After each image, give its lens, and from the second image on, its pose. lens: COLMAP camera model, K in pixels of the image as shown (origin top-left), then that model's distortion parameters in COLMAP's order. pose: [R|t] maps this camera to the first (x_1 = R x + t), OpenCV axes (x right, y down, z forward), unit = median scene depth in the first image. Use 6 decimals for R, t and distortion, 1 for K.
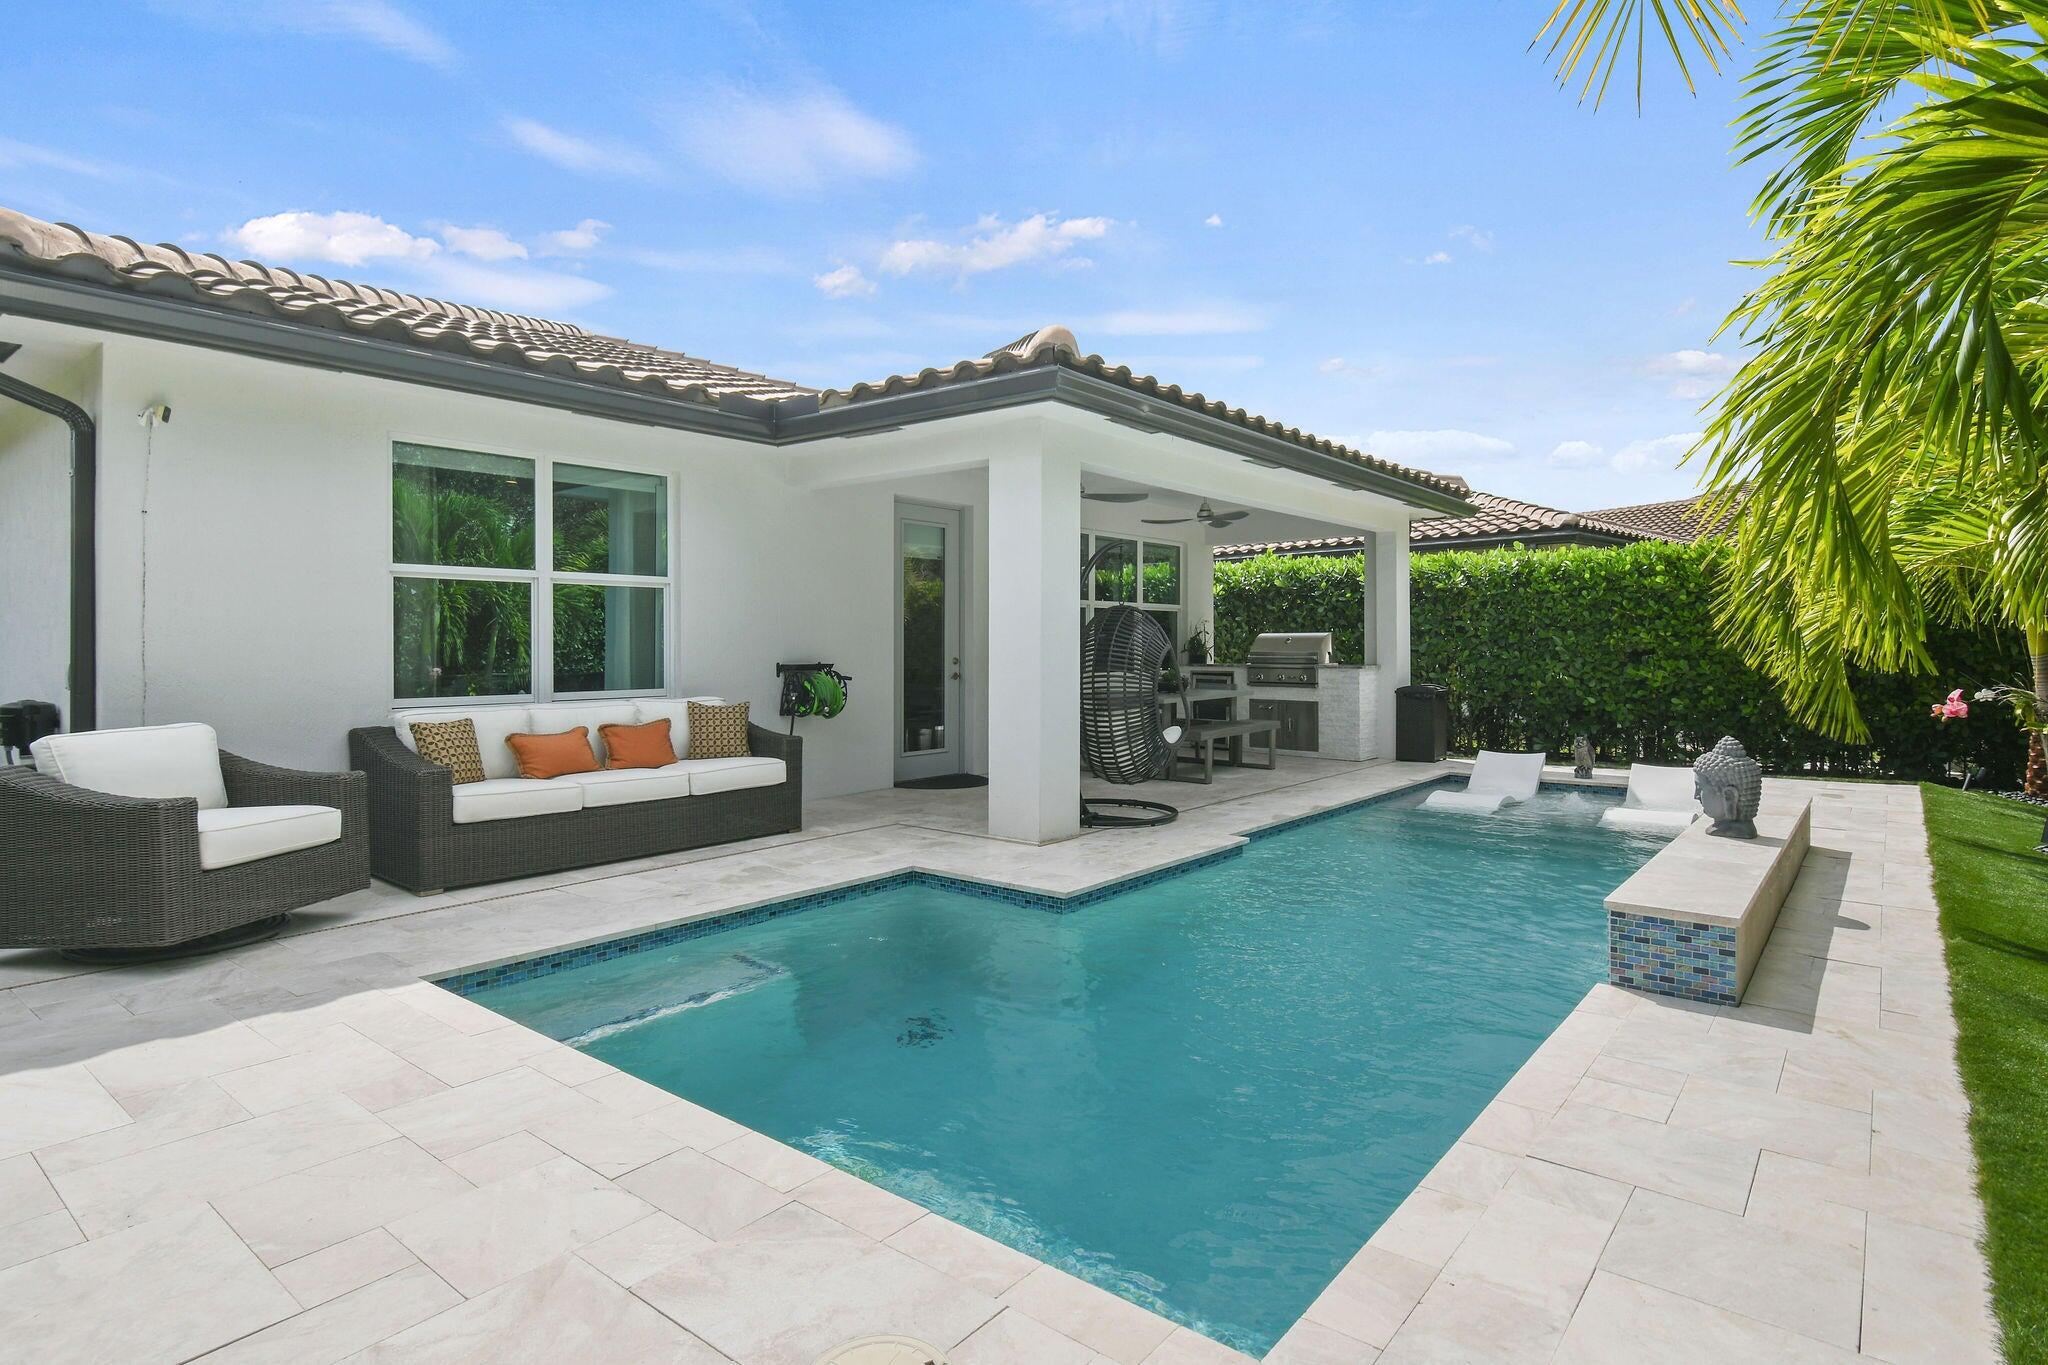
lens RADIAL K [[1078.4, 0, 1022.4], [0, 1078.4, 669.8], [0, 0, 1]] dist [-0.001361, -0.000054]
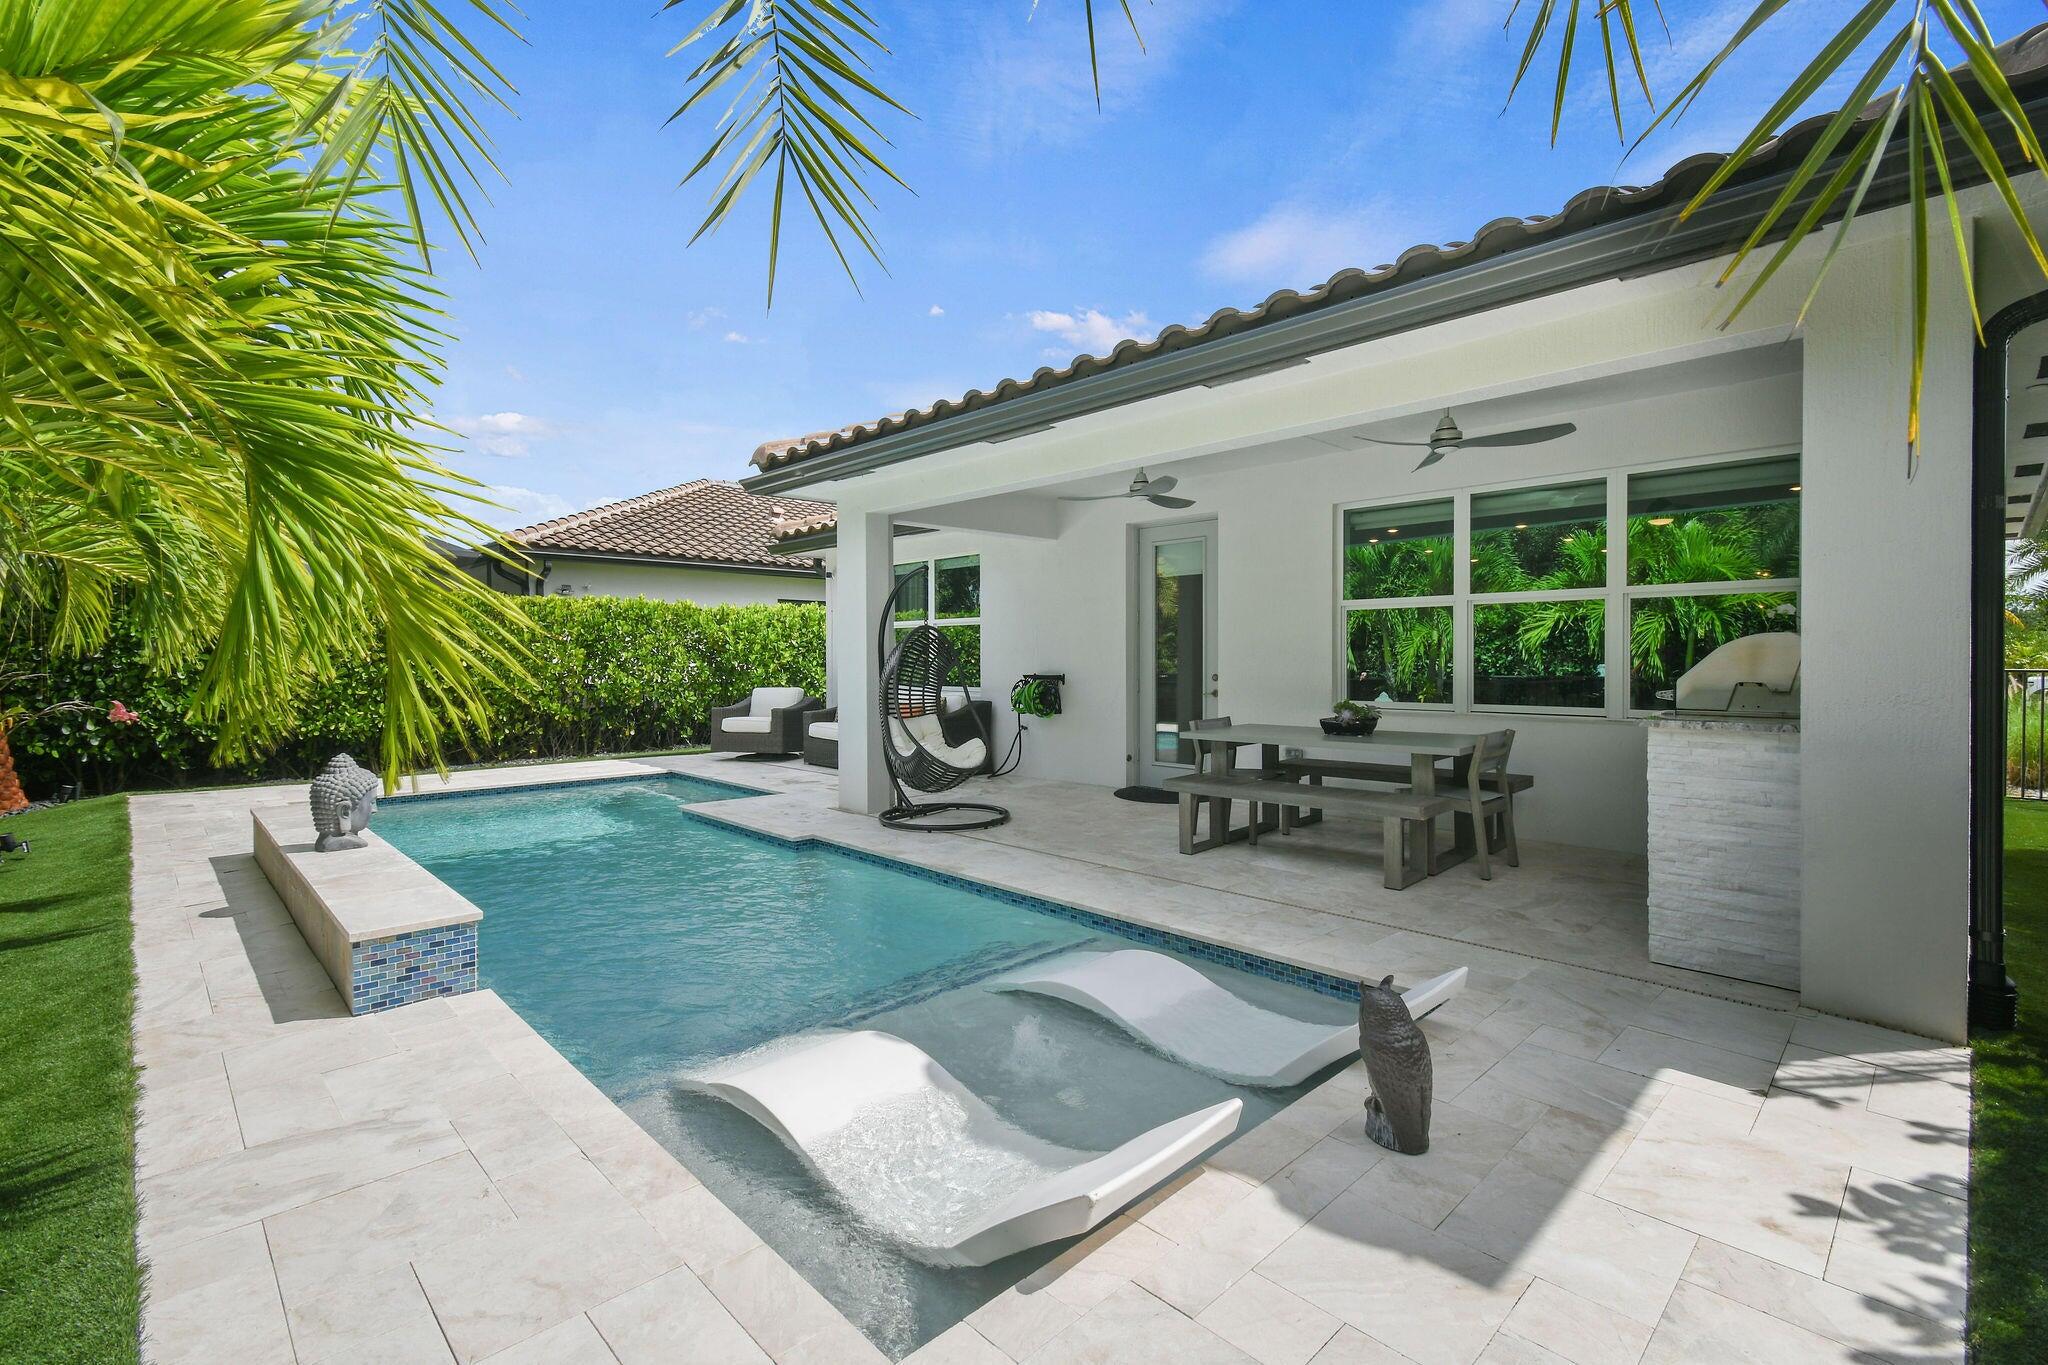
lens RADIAL K [[922.9, 0, 1021.8], [0, 922.9, 671.9], [0, 0, 1]] dist [0.011224, -0.004147]
pose [[-0.115259, 0.012965, -0.993251, 0.628318], [-0.025747, 0.999540, 0.016035, -0.017706], [0.993002, 0.027421, -0.114873, 0.747095]]
